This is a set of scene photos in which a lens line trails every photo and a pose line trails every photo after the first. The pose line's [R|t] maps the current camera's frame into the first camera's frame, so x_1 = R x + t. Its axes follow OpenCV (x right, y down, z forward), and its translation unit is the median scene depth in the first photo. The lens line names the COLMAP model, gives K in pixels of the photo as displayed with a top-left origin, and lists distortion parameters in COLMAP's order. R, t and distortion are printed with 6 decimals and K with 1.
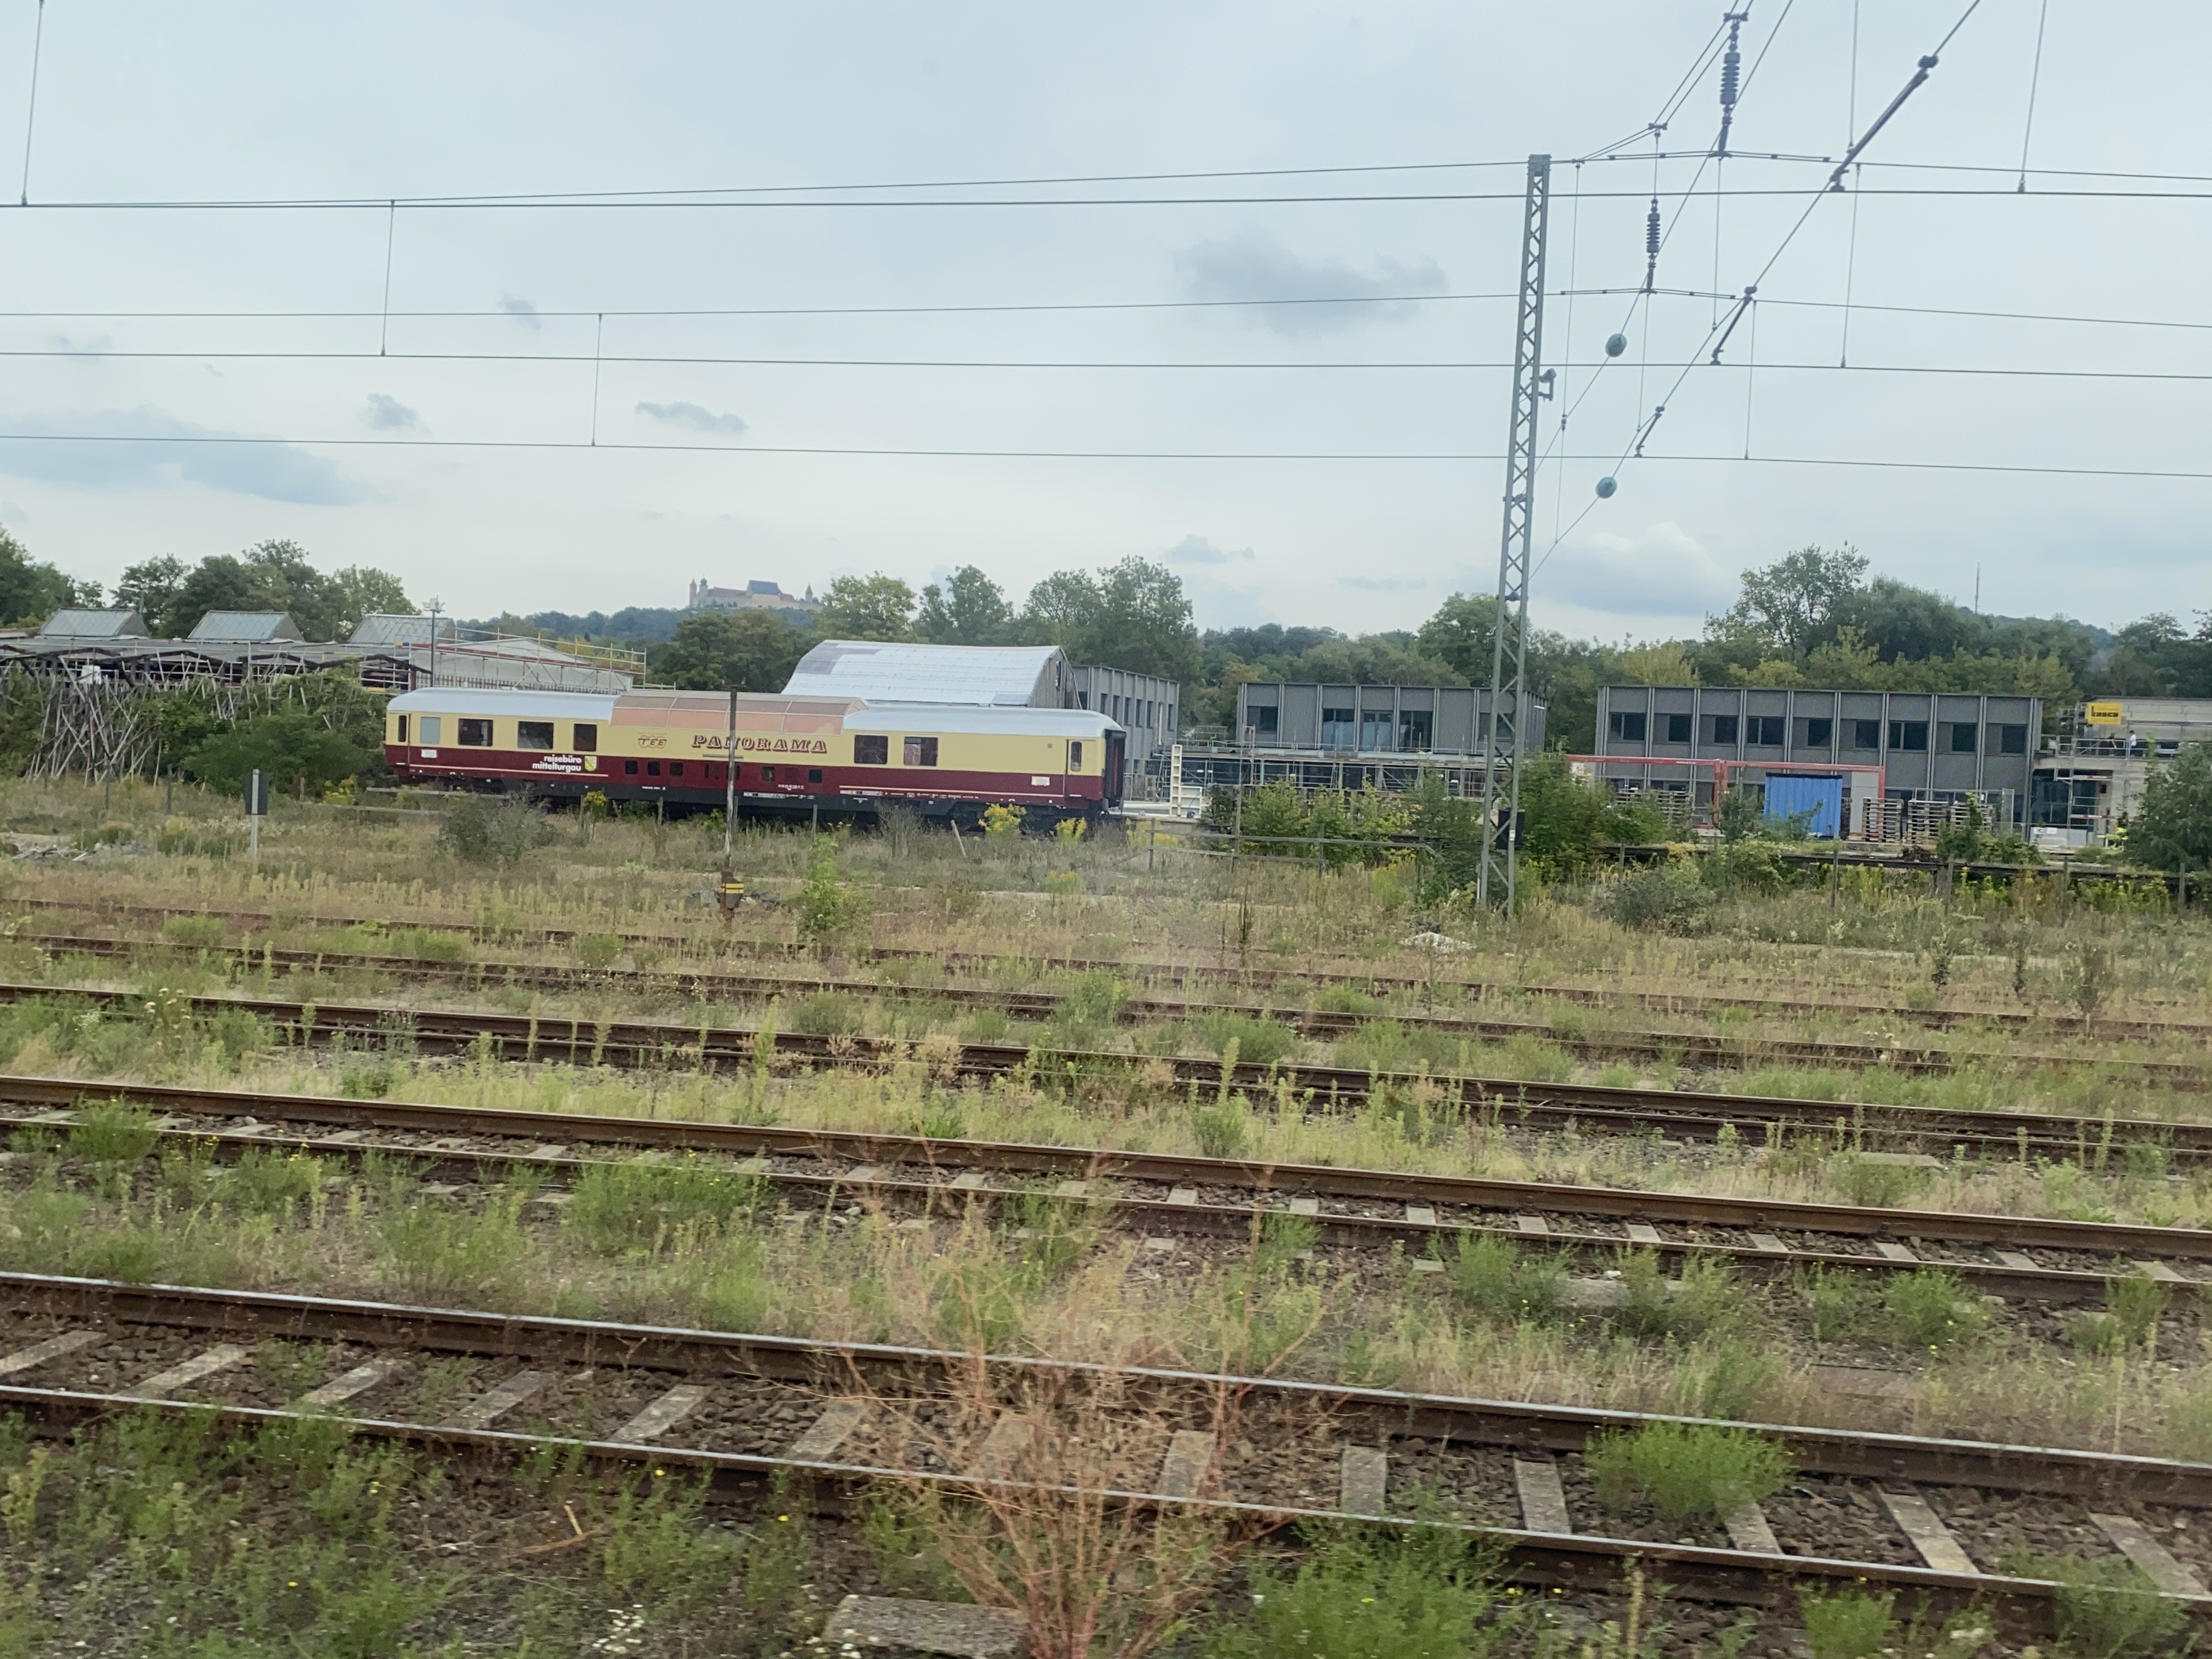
lens RADIAL K [[2054.0, 0, 1100.4], [0, 2054.0, 848.4], [0, 0, 1]] dist [0.127079, -0.277931]
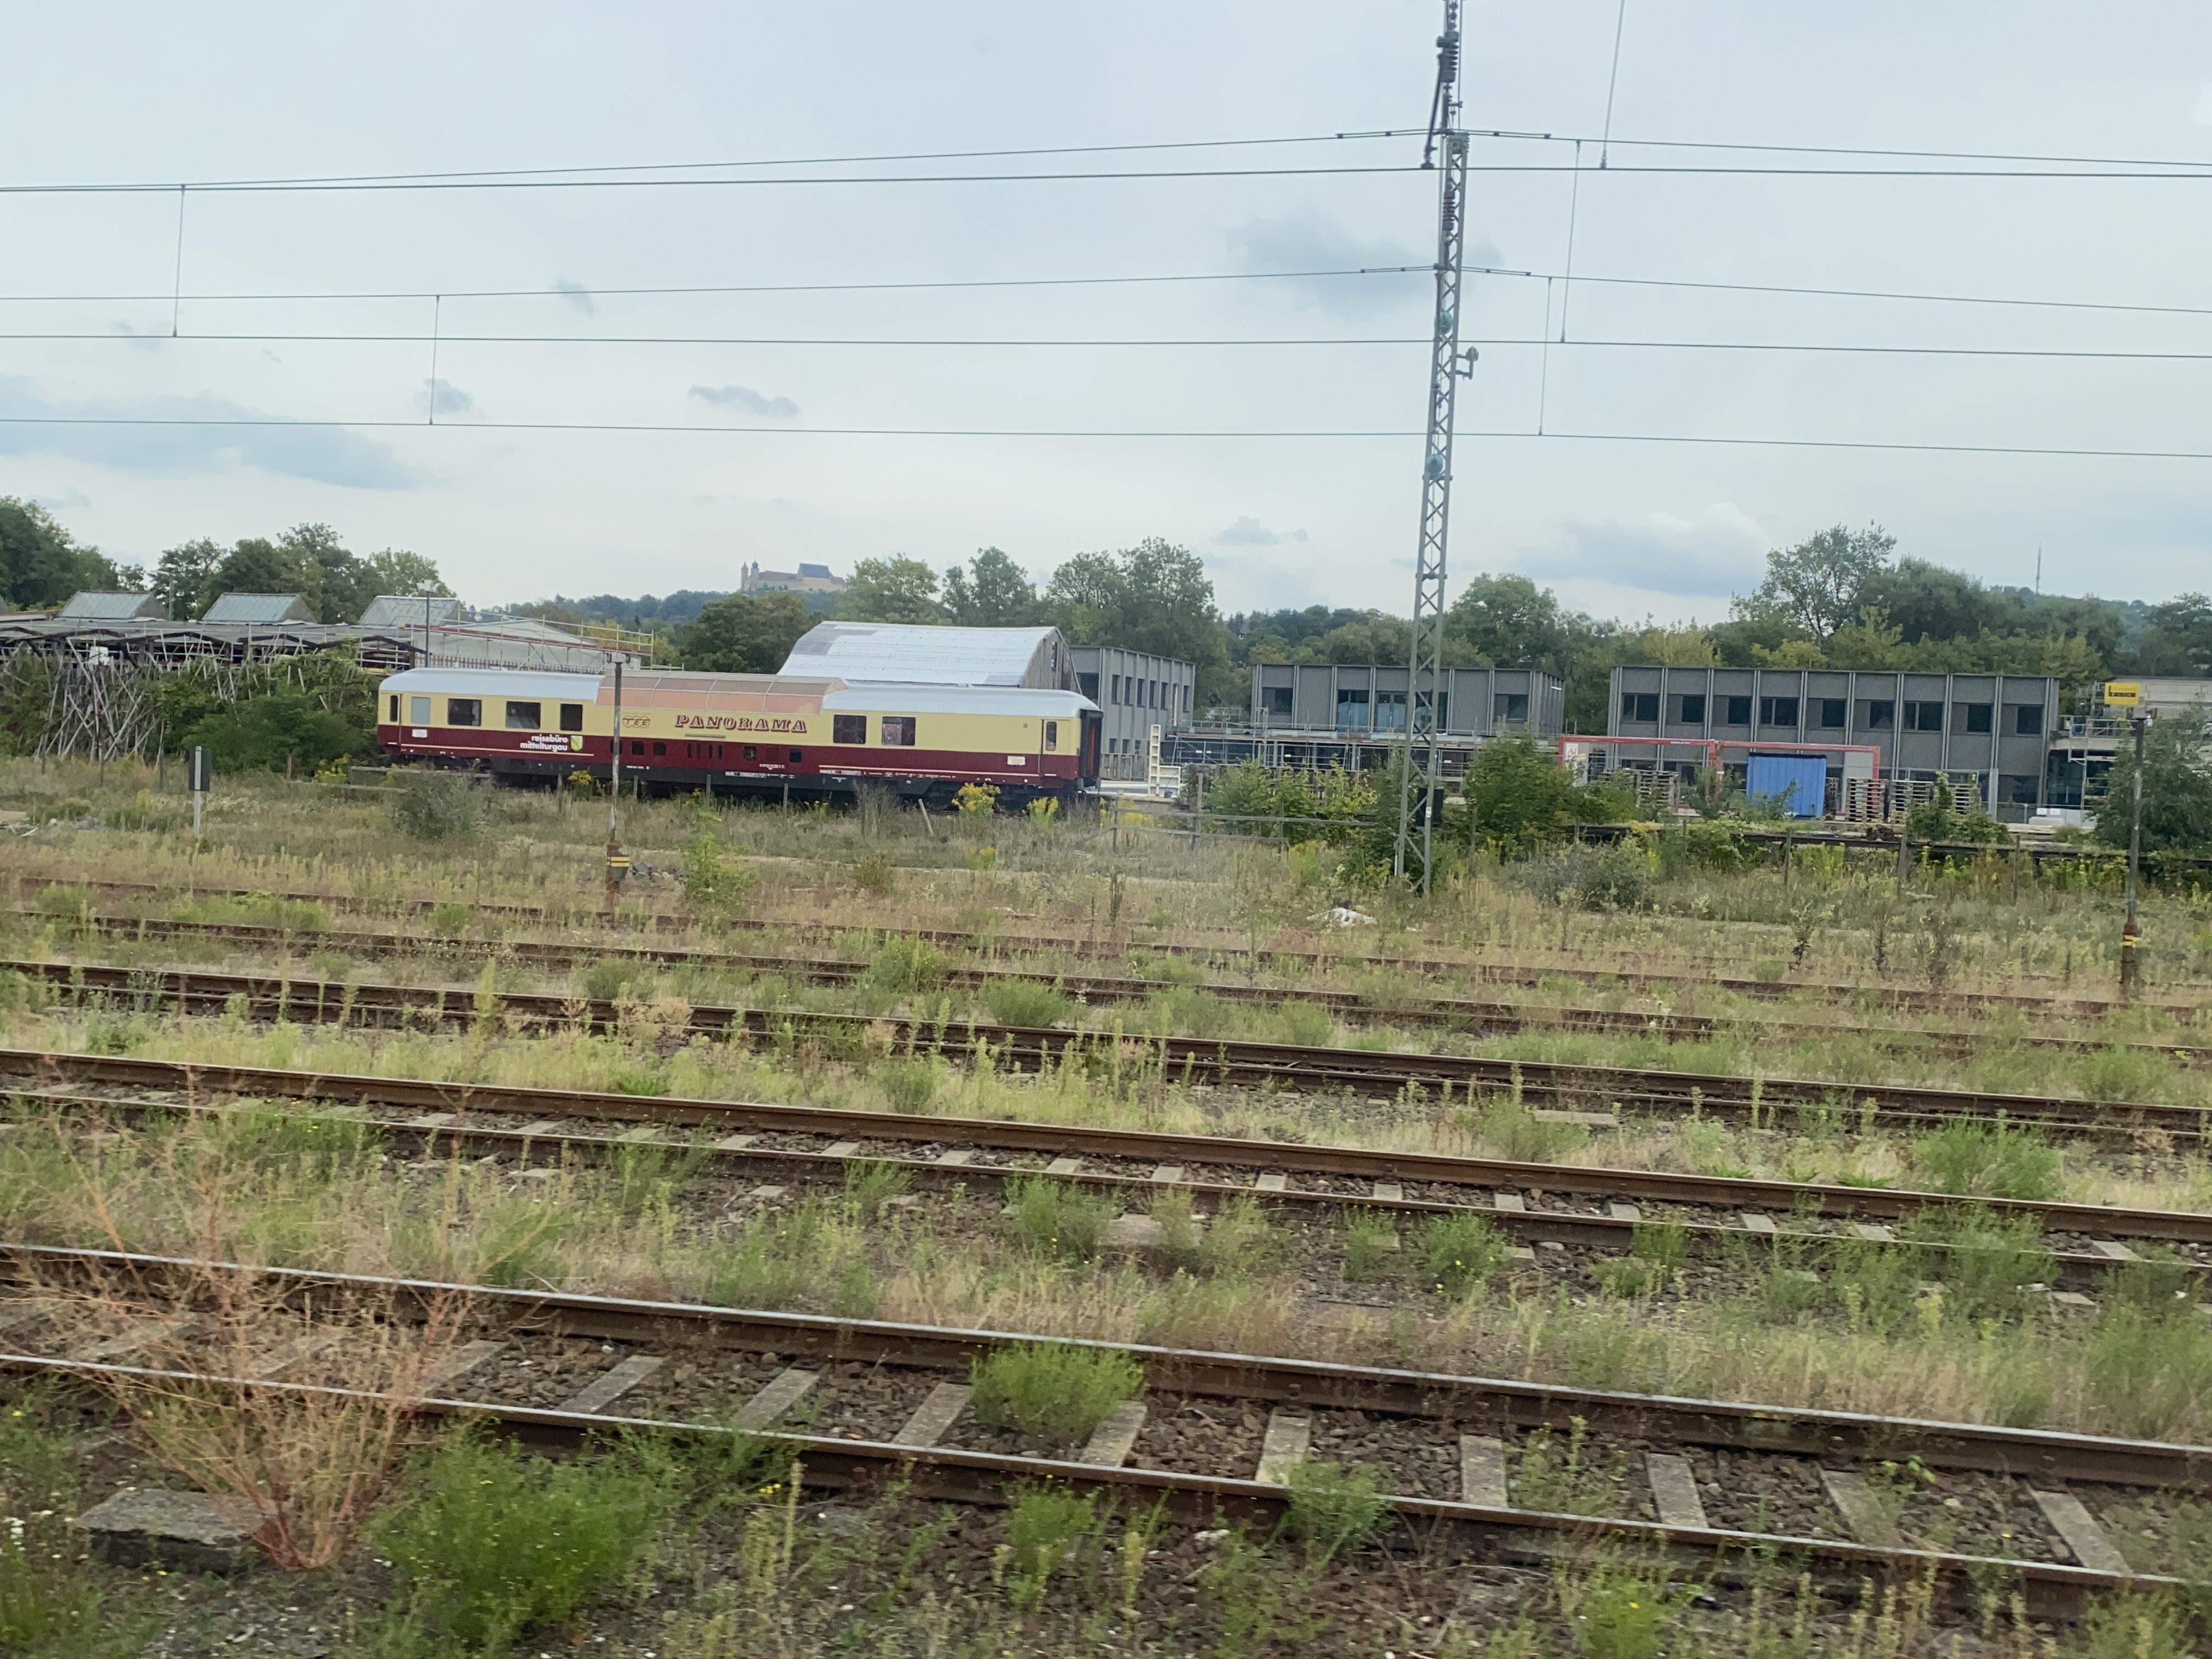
lens RADIAL K [[2054.0, 0, 1100.4], [0, 2054.0, 848.4], [0, 0, 1]] dist [0.127079, -0.277931]
pose [[0.999701, 0.001348, -0.024406, 0.029758], [-0.001144, 0.999964, 0.008365, 0.001484], [0.024416, -0.008335, 0.999667, -0.004105]]
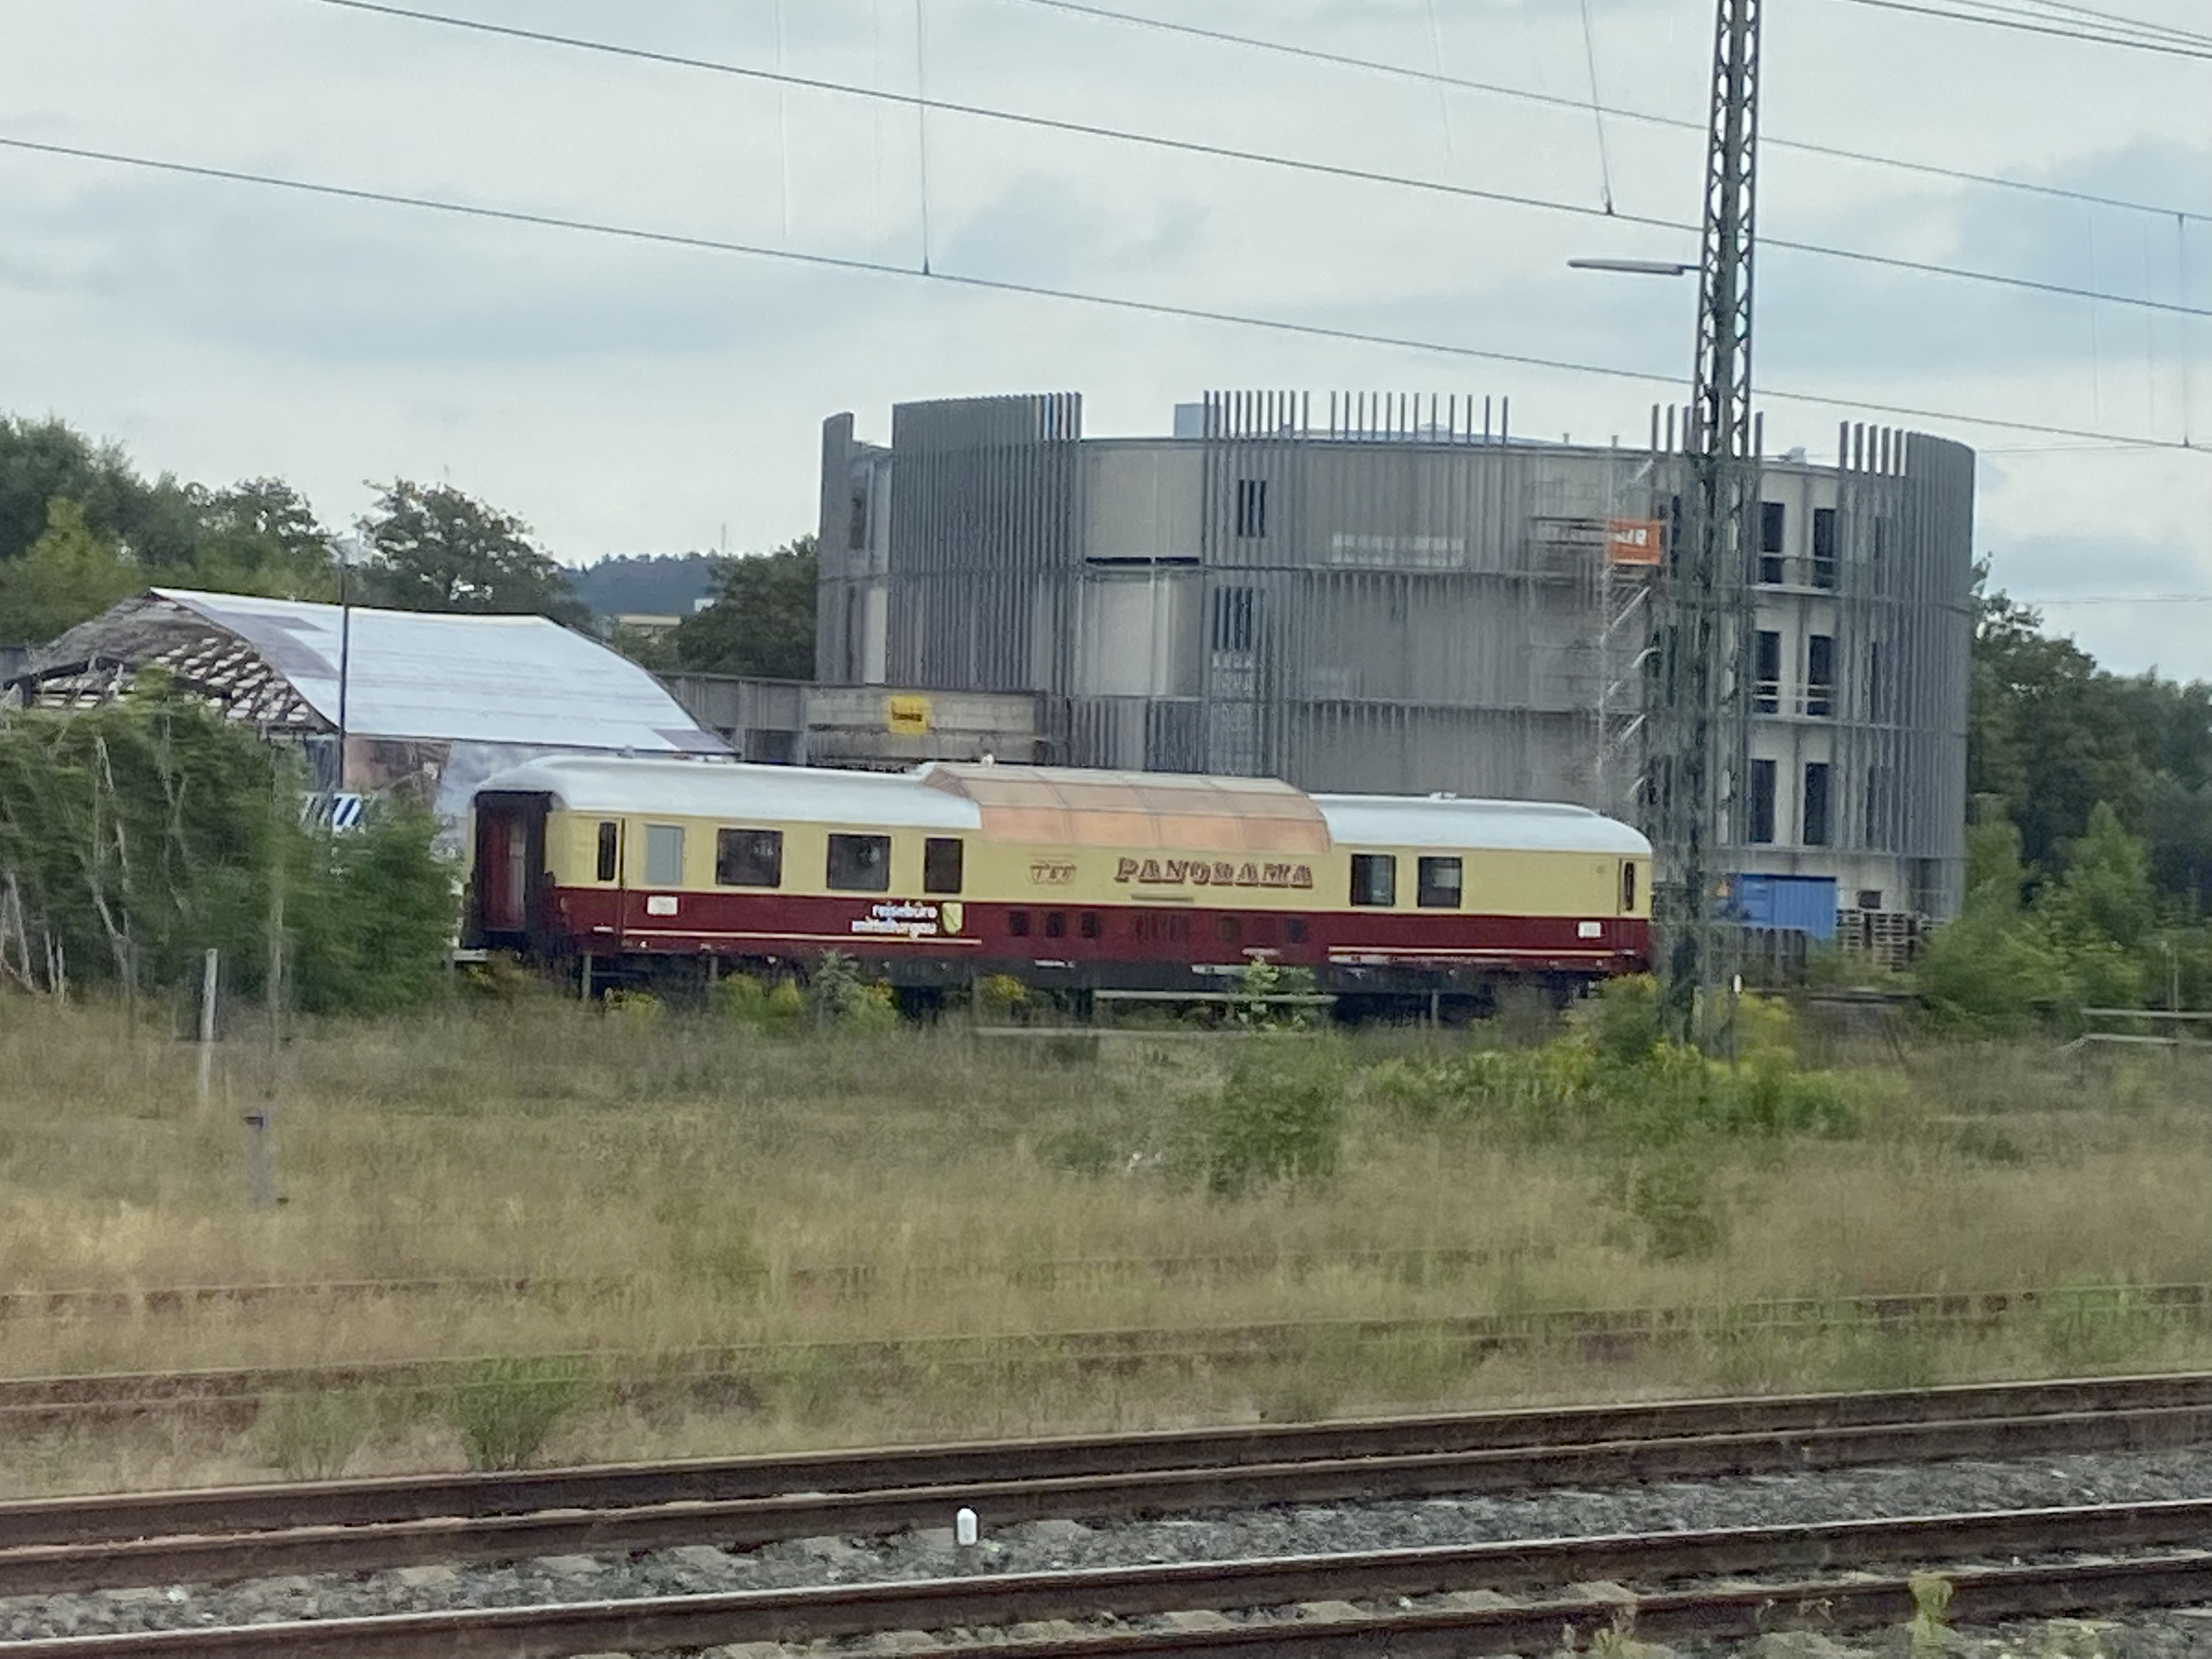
lens RADIAL K [[5620.7, 0, 1128.9], [0, 5620.7, 785.3], [0, 0, 1]] dist [0.213758, -0.766217]
pose [[0.460999, -0.011348, 0.887328, -1.237597], [0.021260, 0.999772, 0.001741, -0.064731], [-0.887146, 0.018062, 0.461136, 0.299213]]
